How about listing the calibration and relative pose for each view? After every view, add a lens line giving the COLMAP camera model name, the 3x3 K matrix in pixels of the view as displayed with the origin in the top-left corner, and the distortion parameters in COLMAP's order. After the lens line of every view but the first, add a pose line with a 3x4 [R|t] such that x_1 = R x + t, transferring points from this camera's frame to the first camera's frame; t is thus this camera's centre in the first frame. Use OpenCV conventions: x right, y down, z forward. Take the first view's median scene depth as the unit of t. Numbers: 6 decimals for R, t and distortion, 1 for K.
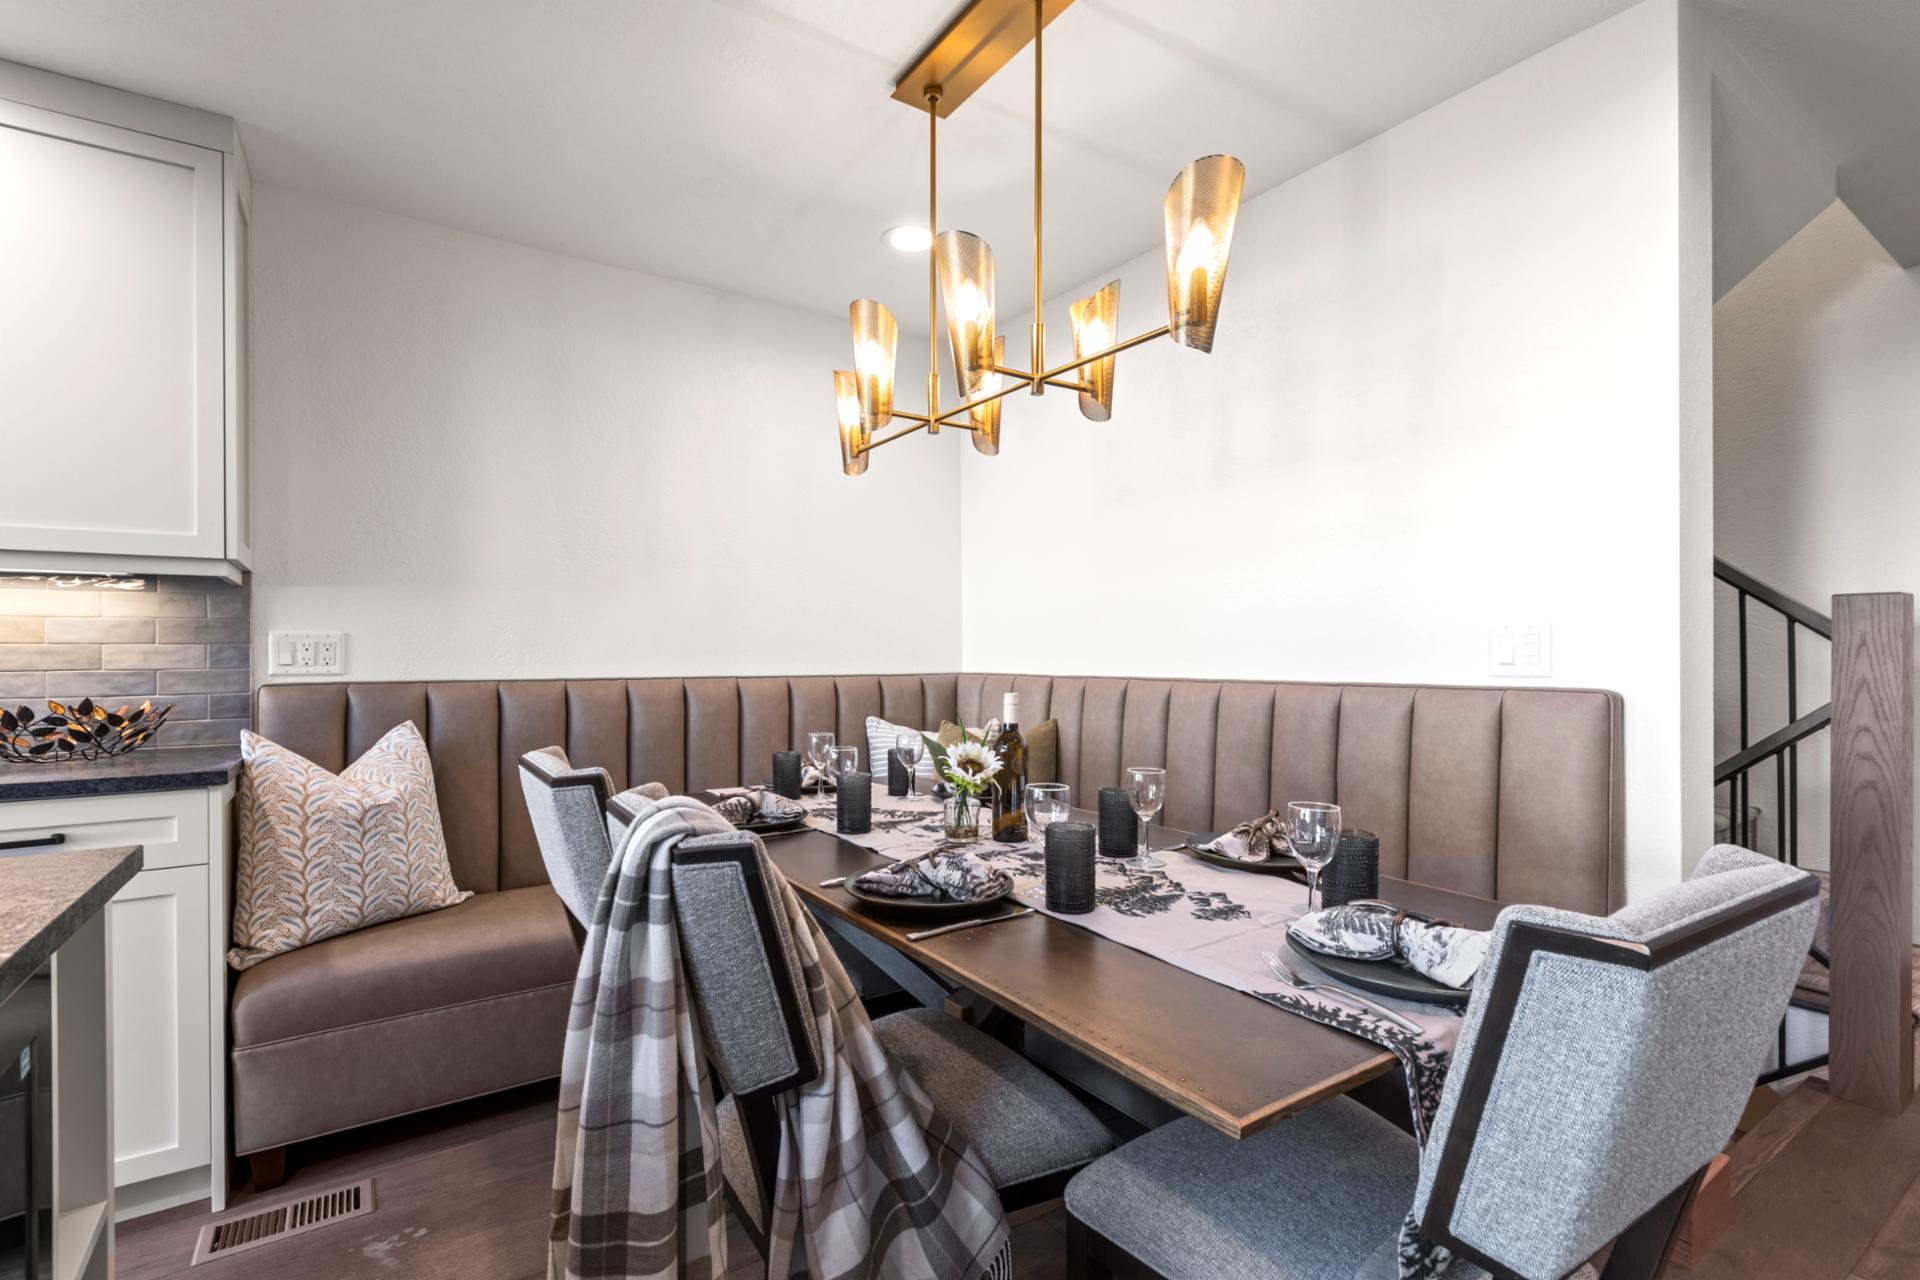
lens RADIAL K [[860.8, 0, 951.4], [0, 860.8, 667.0], [0, 0, 1]] dist [-0.000470, 0.000628]
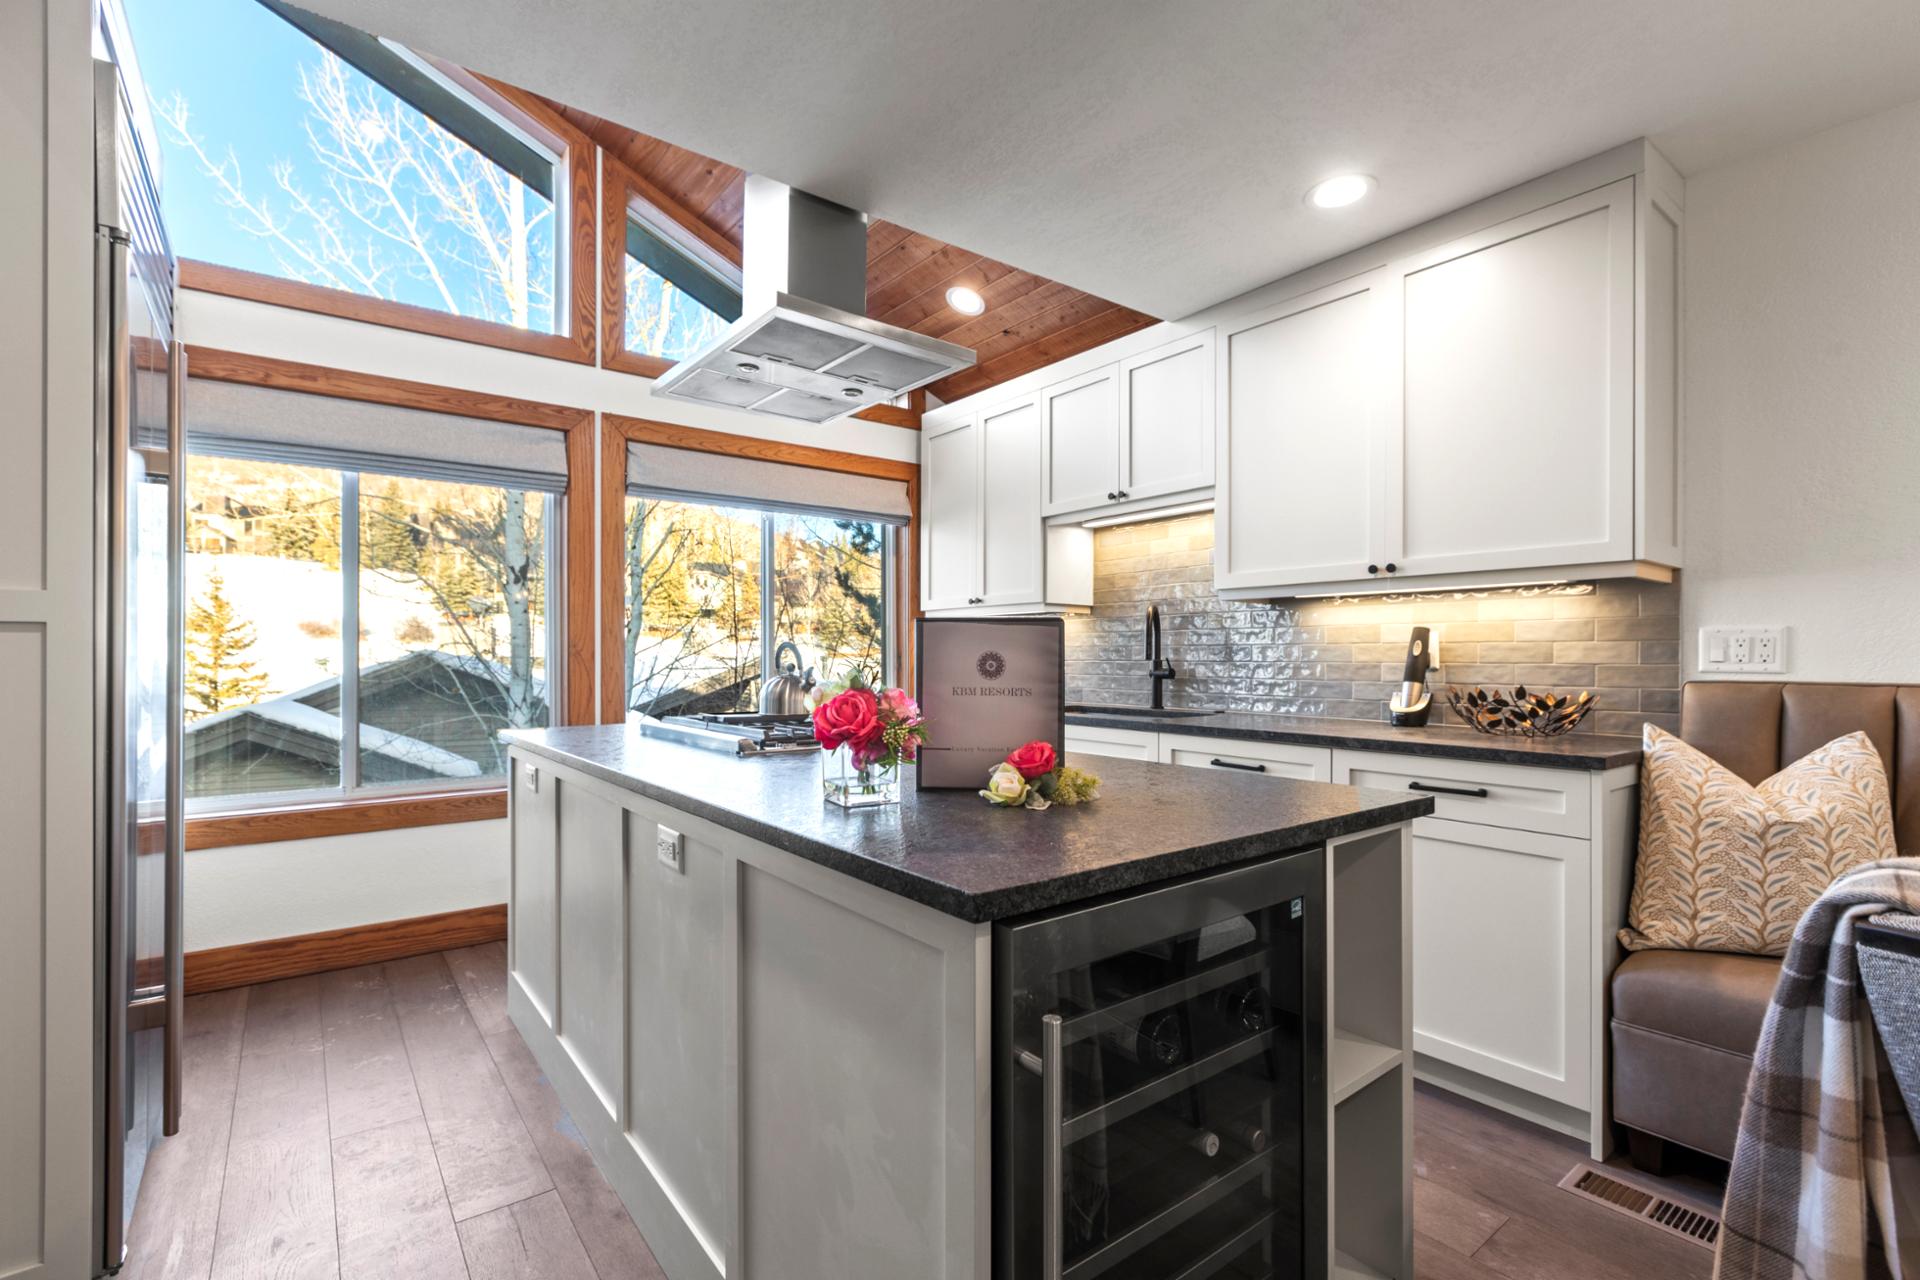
lens RADIAL K [[860.8, 0, 951.4], [0, 860.8, 667.0], [0, 0, 1]] dist [-0.000470, 0.000628]
pose [[0.063306, 0.018005, -0.997832, 0.160104], [-0.015439, 0.999735, 0.017060, 0.000587], [0.997875, 0.014325, 0.063568, 0.096492]]
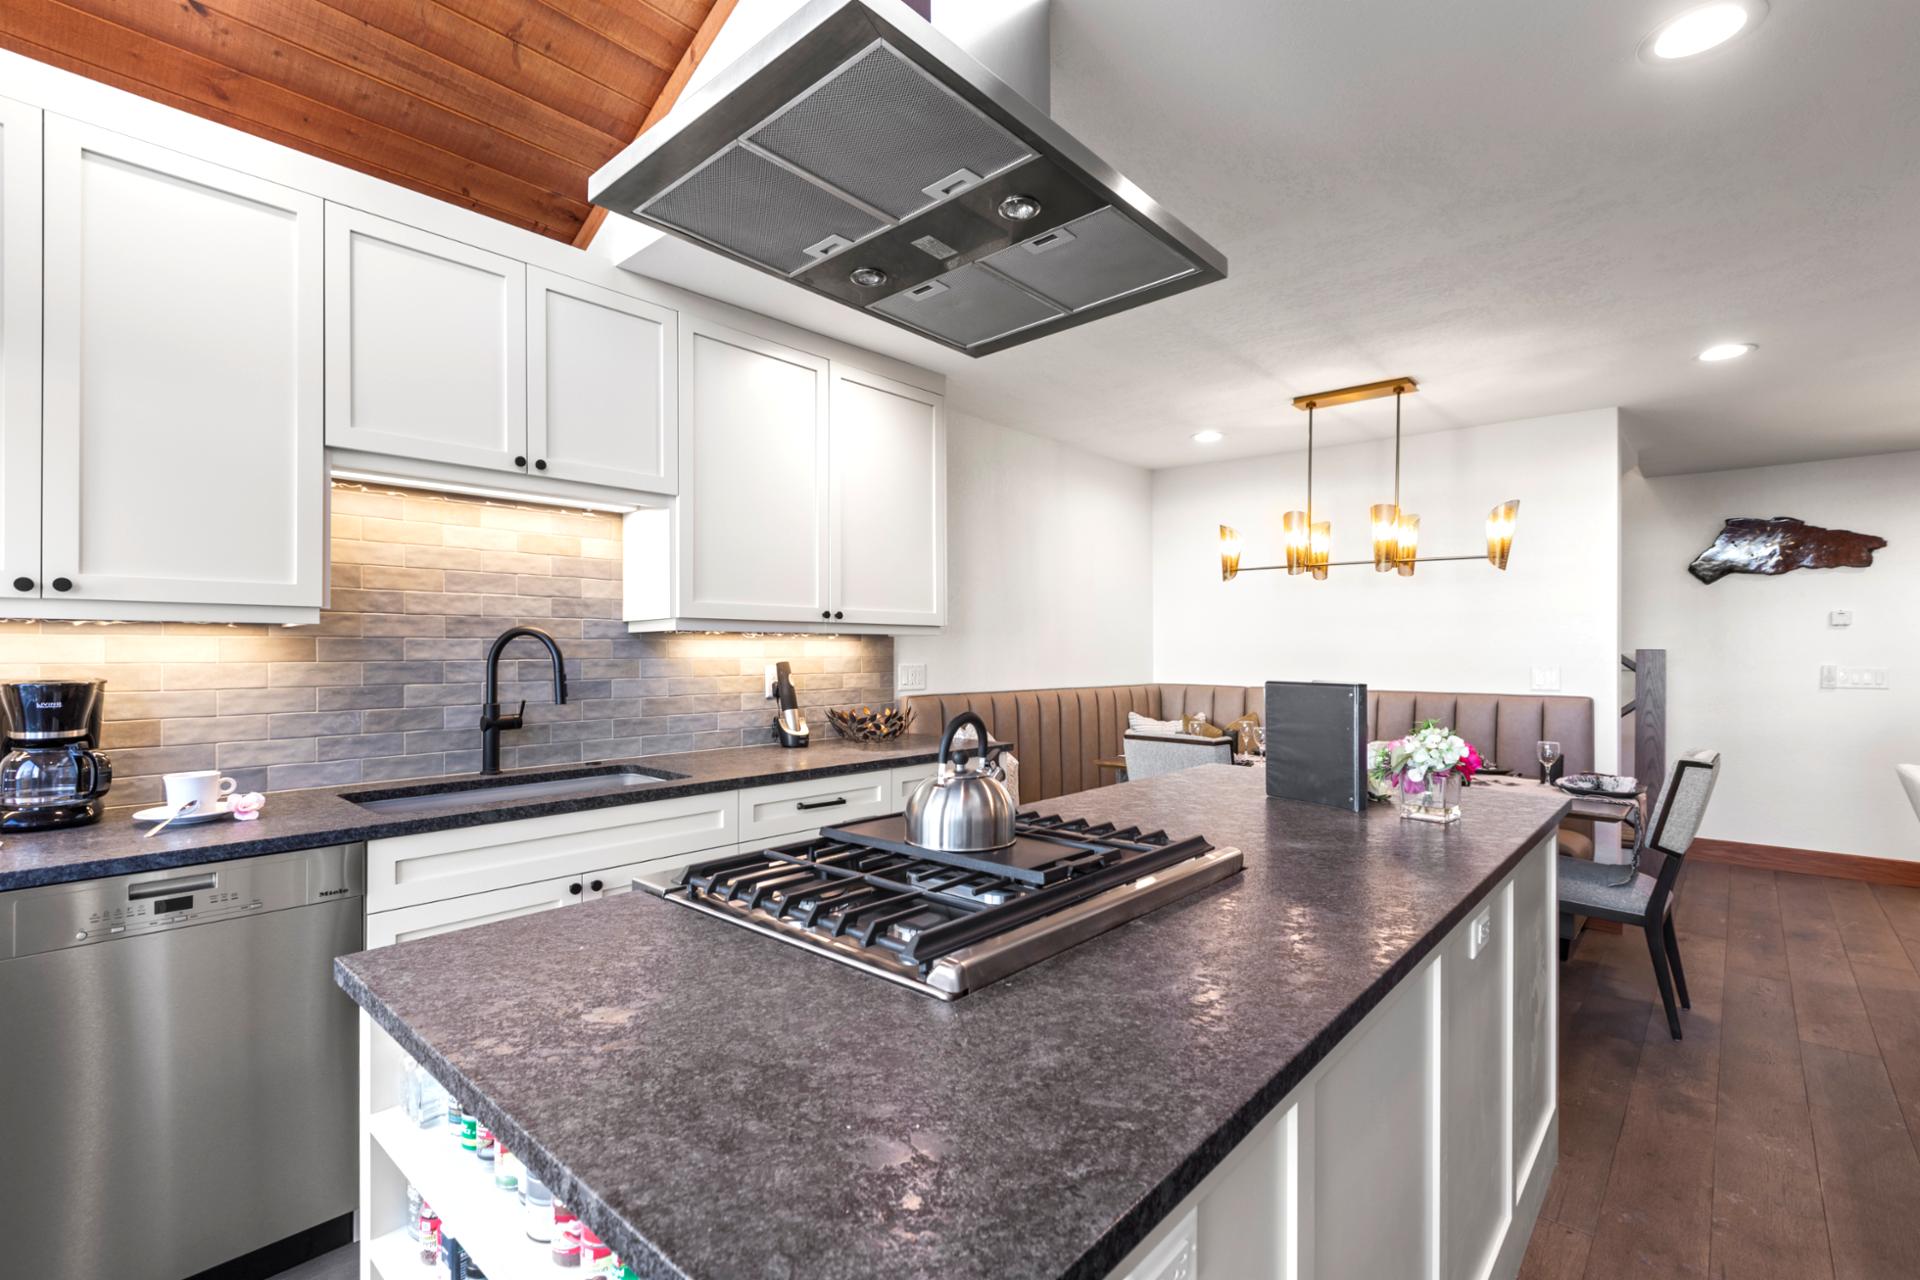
lens RADIAL K [[857.6, 0, 955.8], [0, 857.6, 643.0], [0, 0, 1]] dist [-0.002425, -0.000543]
pose [[0.968853, 0.009267, 0.247463, -1.261020], [-0.004448, 0.999790, -0.020026, -0.056321], [-0.247597, 0.018301, 0.968690, -0.714800]]
